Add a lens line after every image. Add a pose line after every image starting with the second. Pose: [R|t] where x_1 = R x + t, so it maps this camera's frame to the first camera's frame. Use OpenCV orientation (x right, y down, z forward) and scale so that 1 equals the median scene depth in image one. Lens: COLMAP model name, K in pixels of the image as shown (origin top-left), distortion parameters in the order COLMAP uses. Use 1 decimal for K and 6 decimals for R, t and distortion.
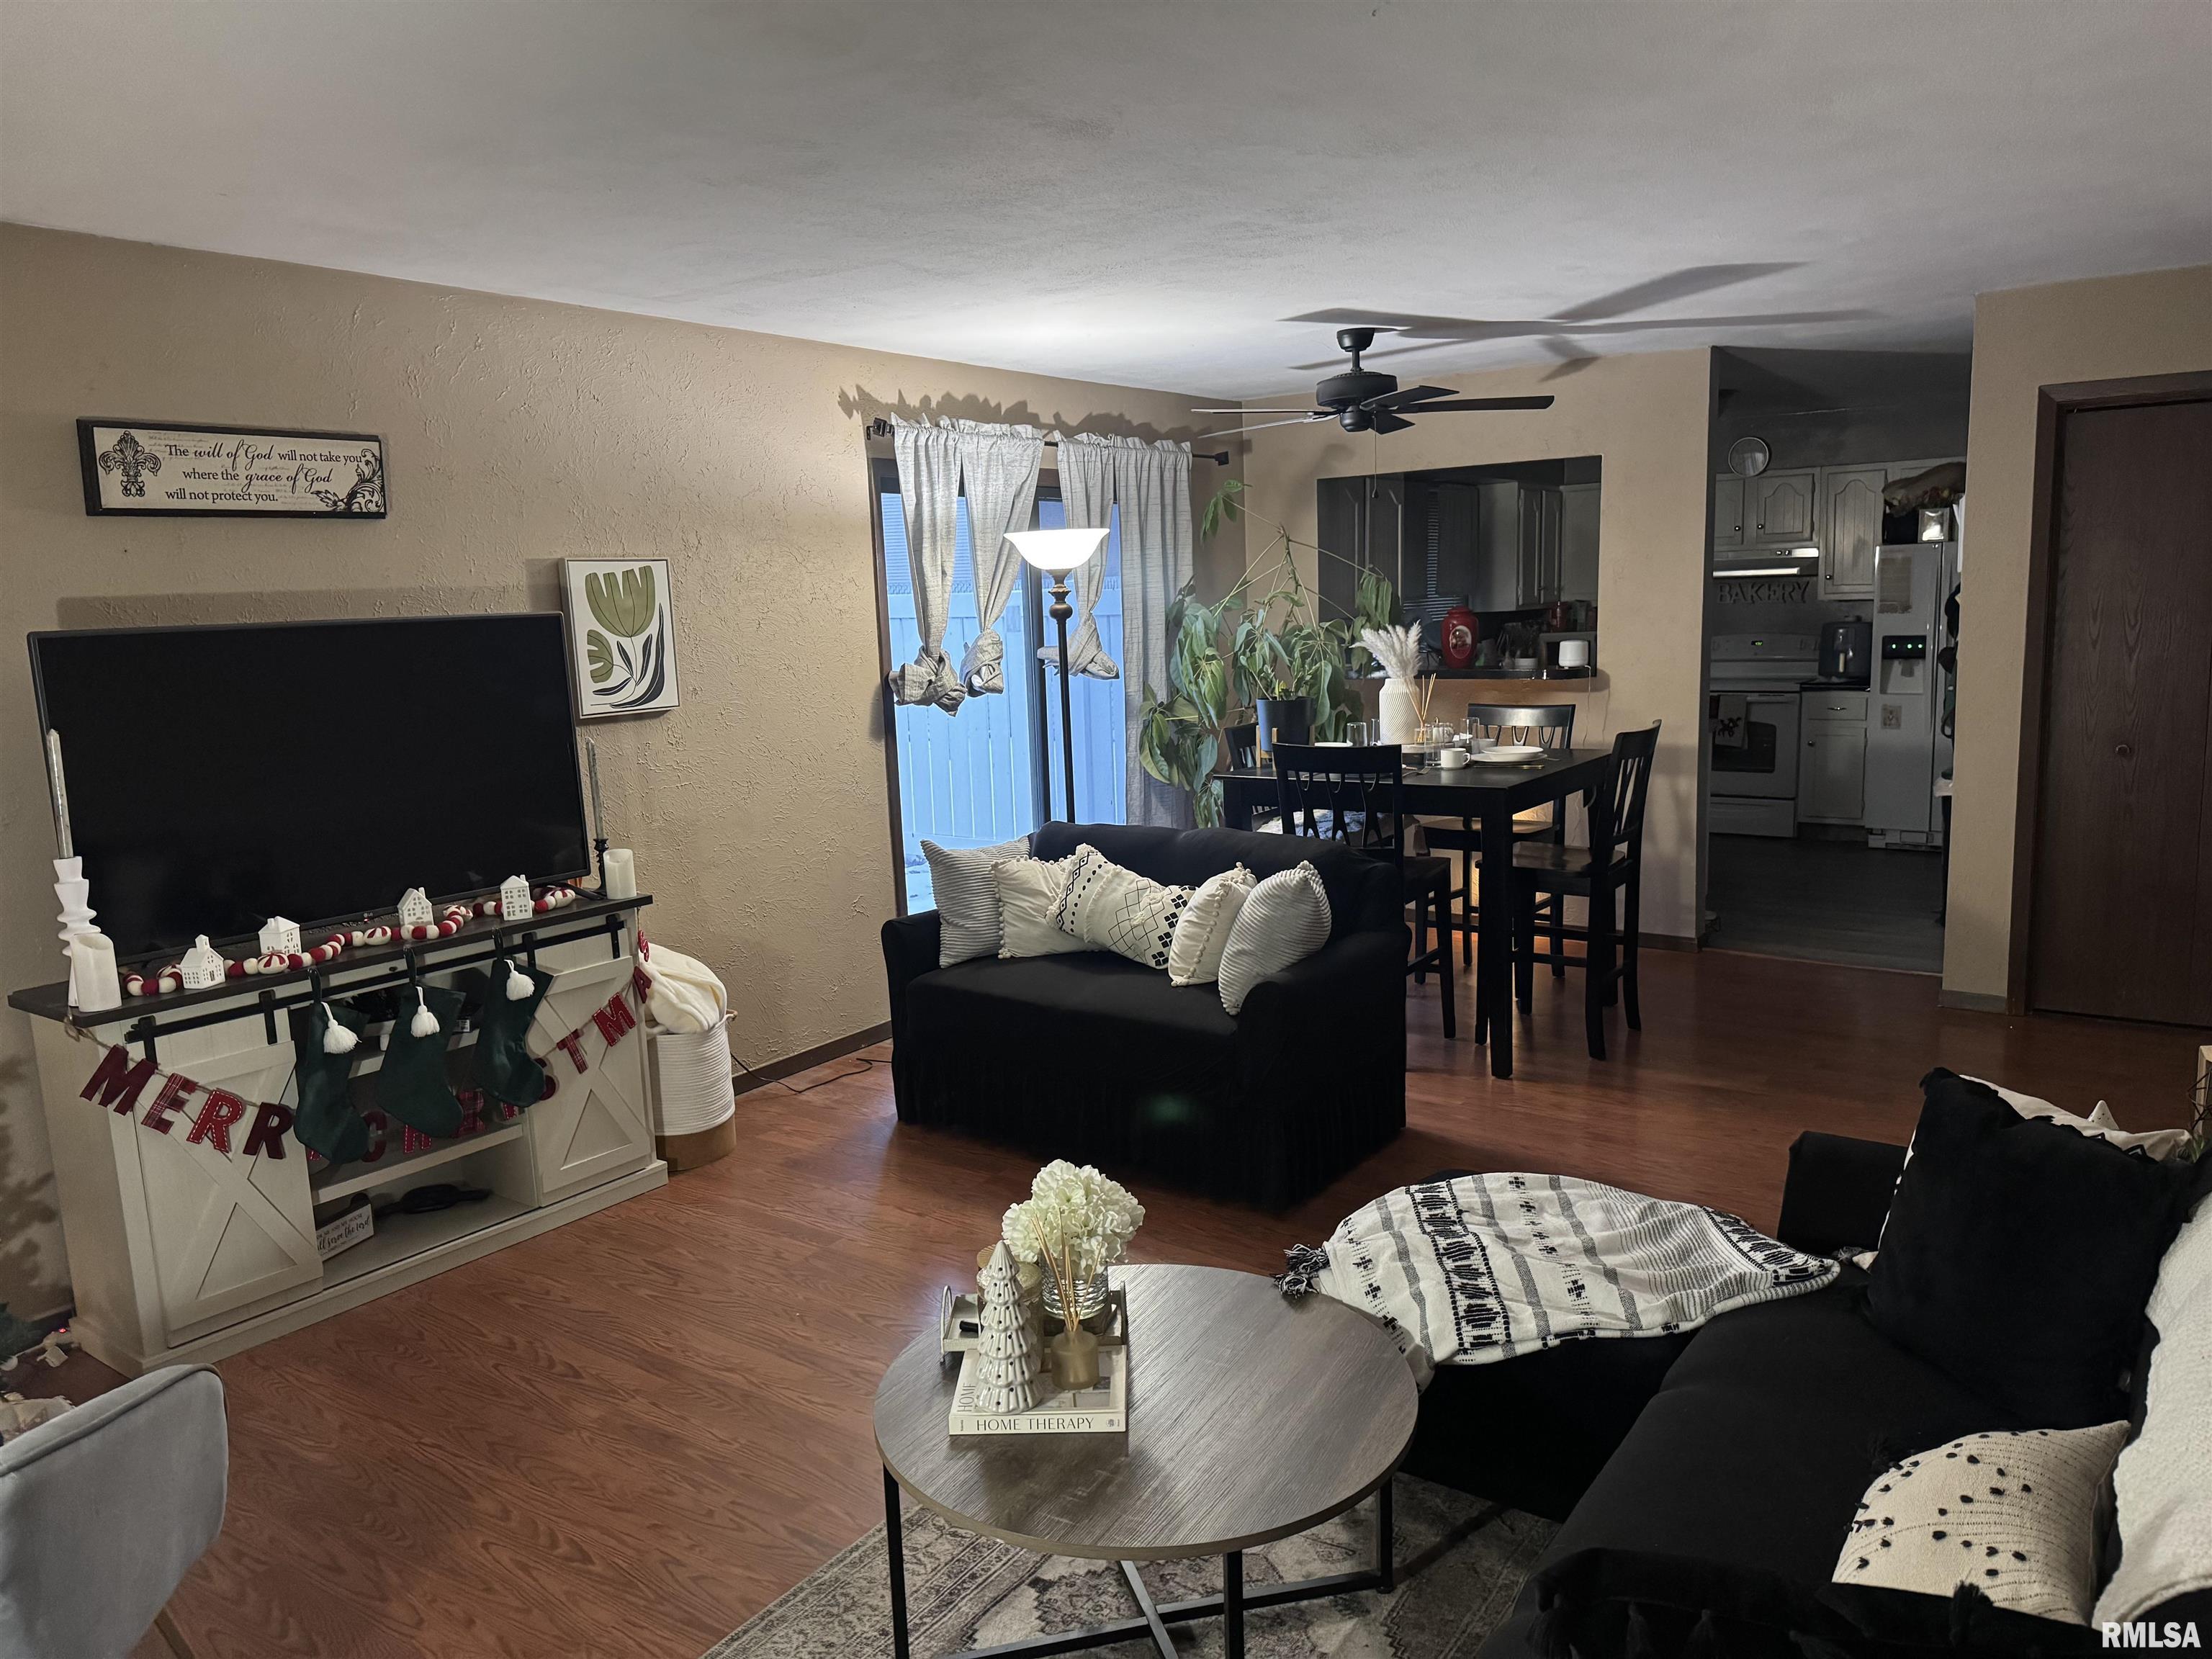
lens RADIAL K [[1562.9, 0, 1106.0], [0, 1562.9, 829.5], [0, 0, 1]] dist [0.023113, -0.006364]
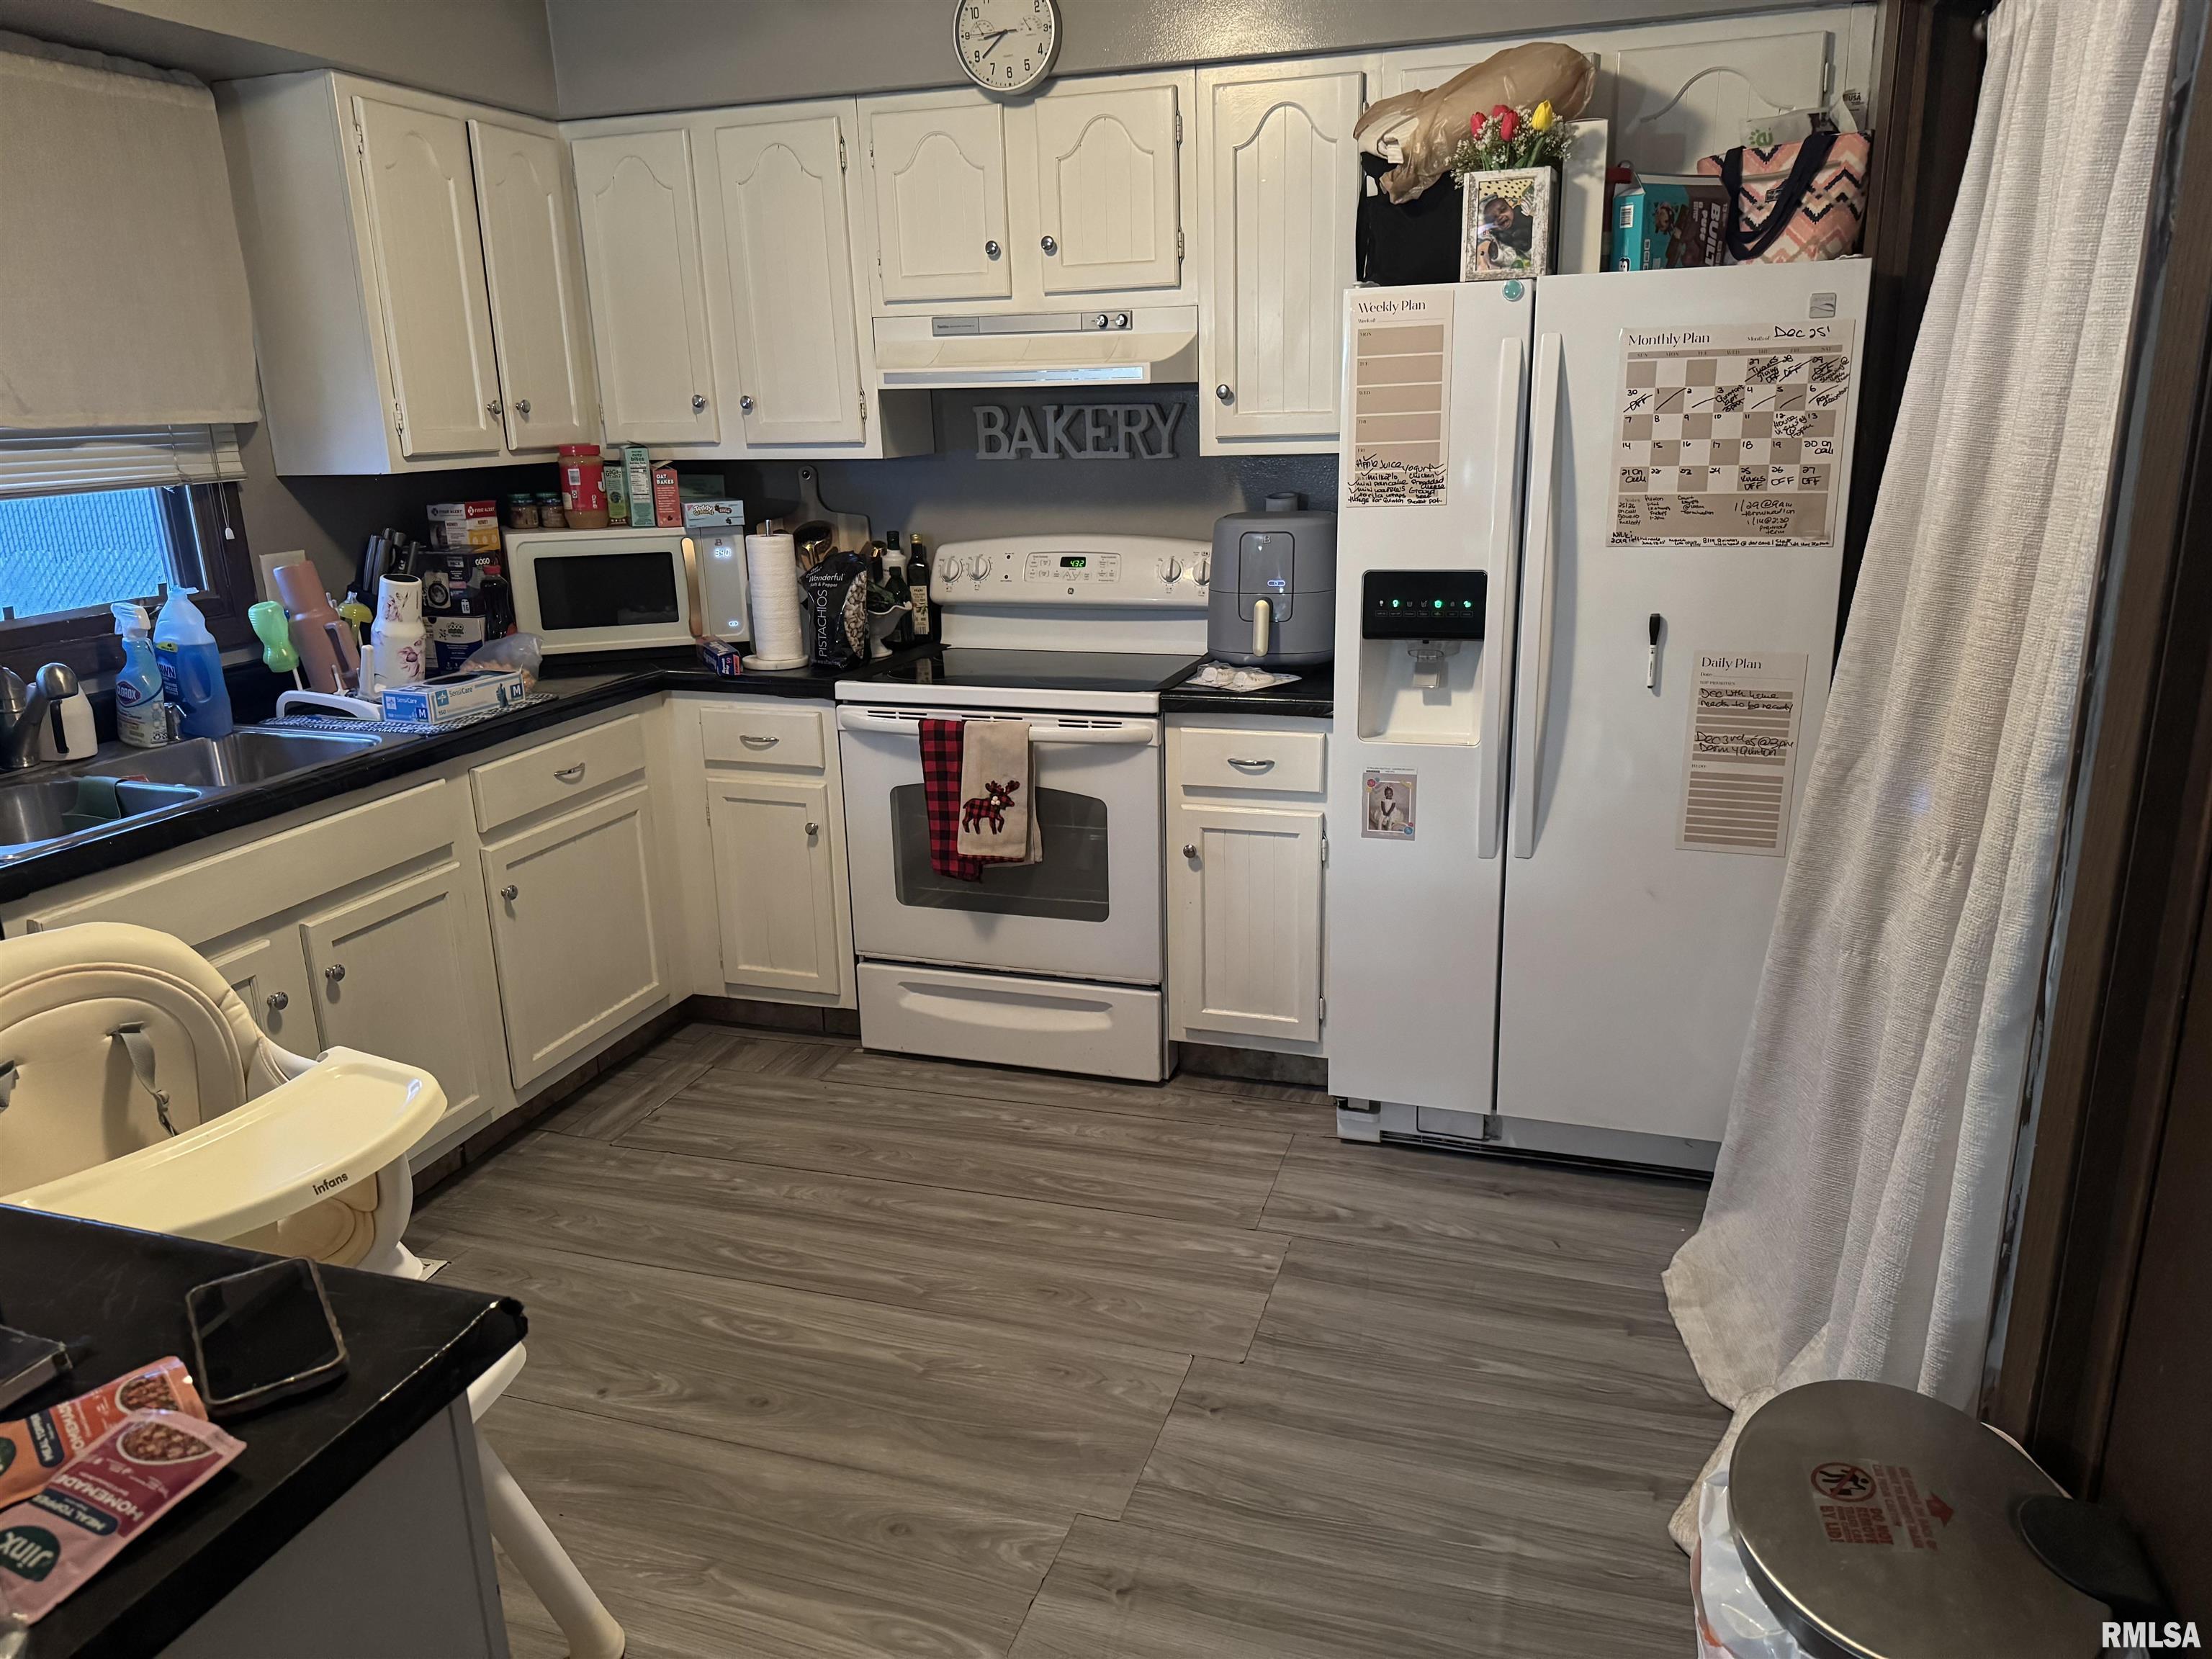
lens RADIAL K [[1528.6, 0, 1104.1], [0, 1528.6, 861.7], [0, 0, 1]] dist [0.067687, -0.104872]
pose [[0.945914, -0.076002, 0.315390, 0.325268], [0.038002, 0.991436, 0.124941, -0.102357], [-0.322185, -0.106198, 0.940701, 0.686172]]
